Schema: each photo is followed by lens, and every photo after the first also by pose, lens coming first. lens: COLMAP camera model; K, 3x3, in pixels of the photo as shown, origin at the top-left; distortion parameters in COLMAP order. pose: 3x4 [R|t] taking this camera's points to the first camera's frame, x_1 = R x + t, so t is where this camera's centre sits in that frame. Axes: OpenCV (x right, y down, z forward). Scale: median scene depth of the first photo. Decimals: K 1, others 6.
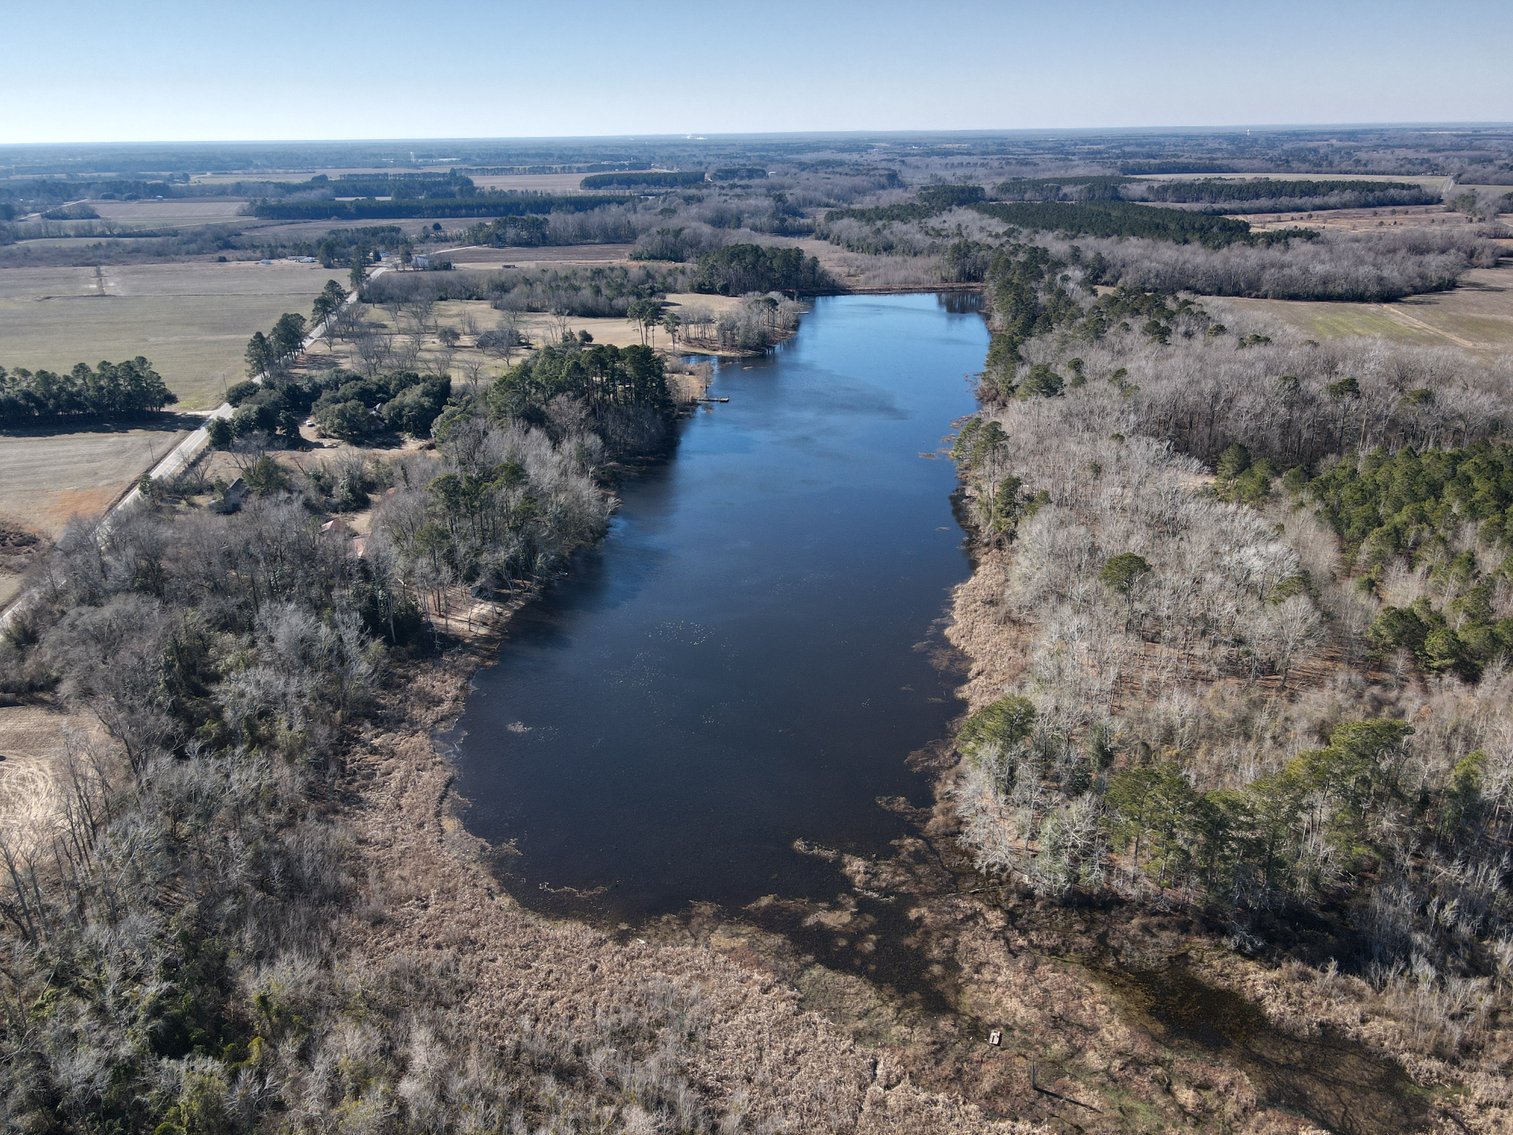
lens RADIAL K [[1081.7, 0, 737.3], [0, 1081.7, 561.0], [0, 0, 1]] dist [0.008361, 0.004365]
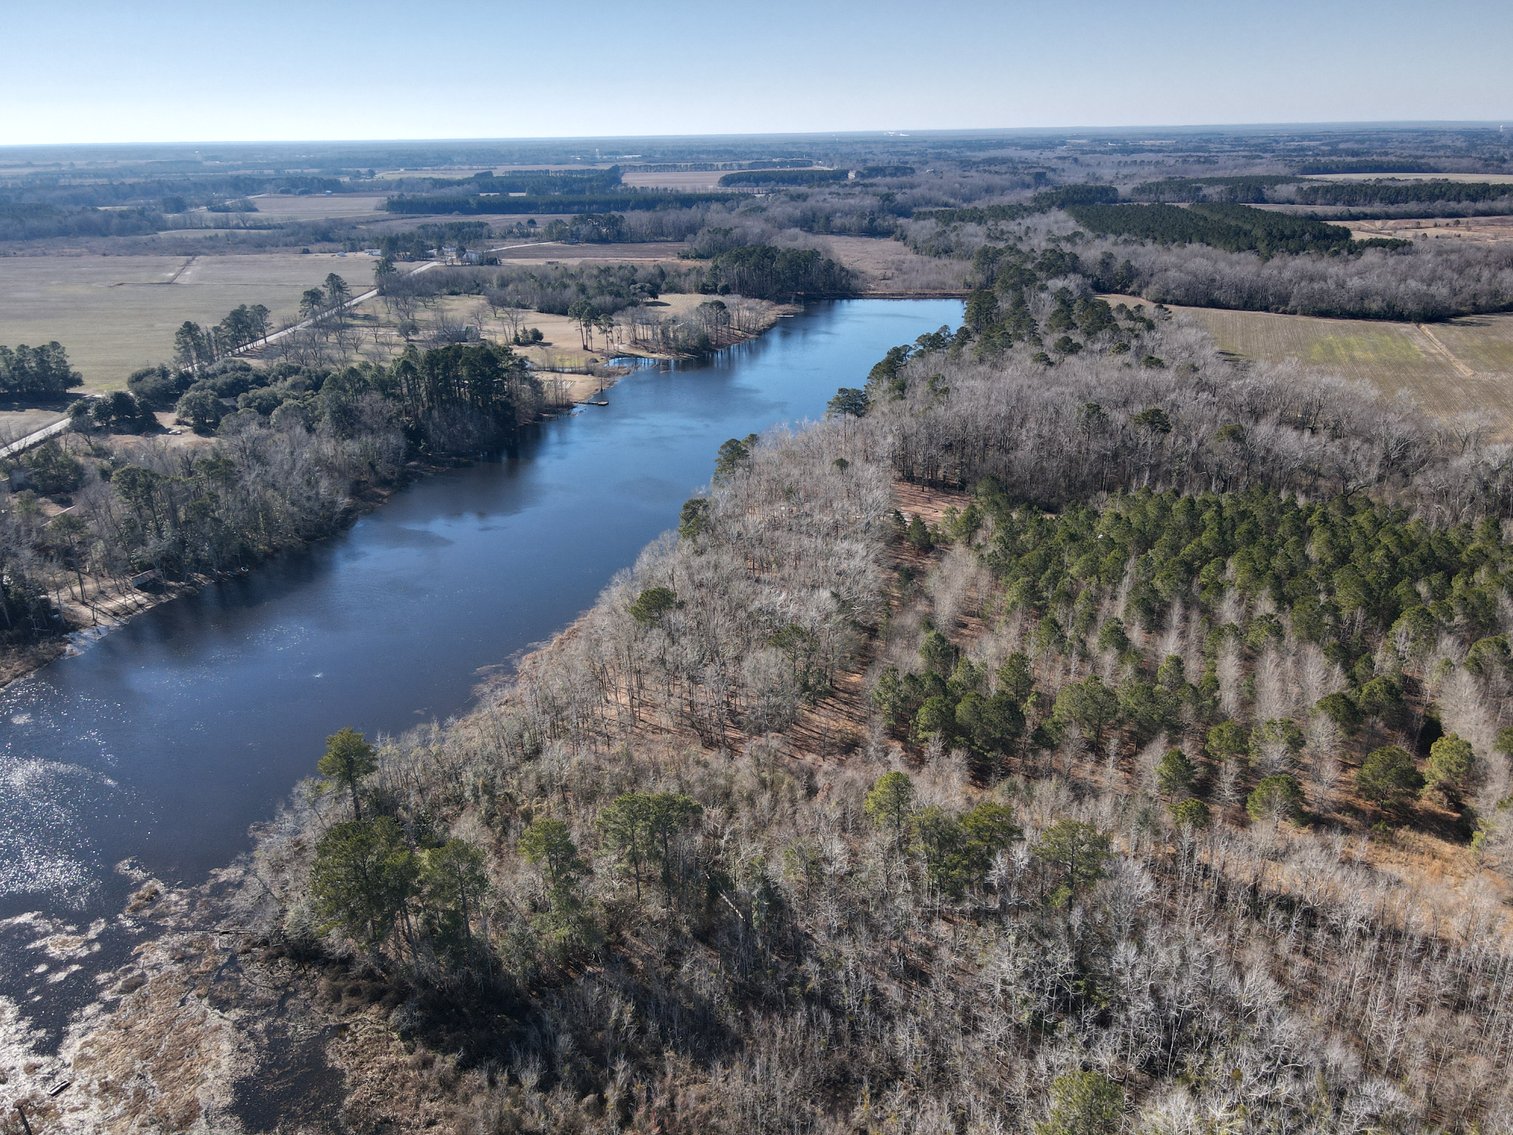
lens RADIAL K [[1081.7, 0, 737.3], [0, 1081.7, 561.0], [0, 0, 1]] dist [0.008361, 0.004365]
pose [[0.984329, 0.064177, -0.164250, 0.134835], [-0.063772, 0.997934, 0.007745, -0.009602], [0.164408, 0.002850, 0.986388, 0.020474]]
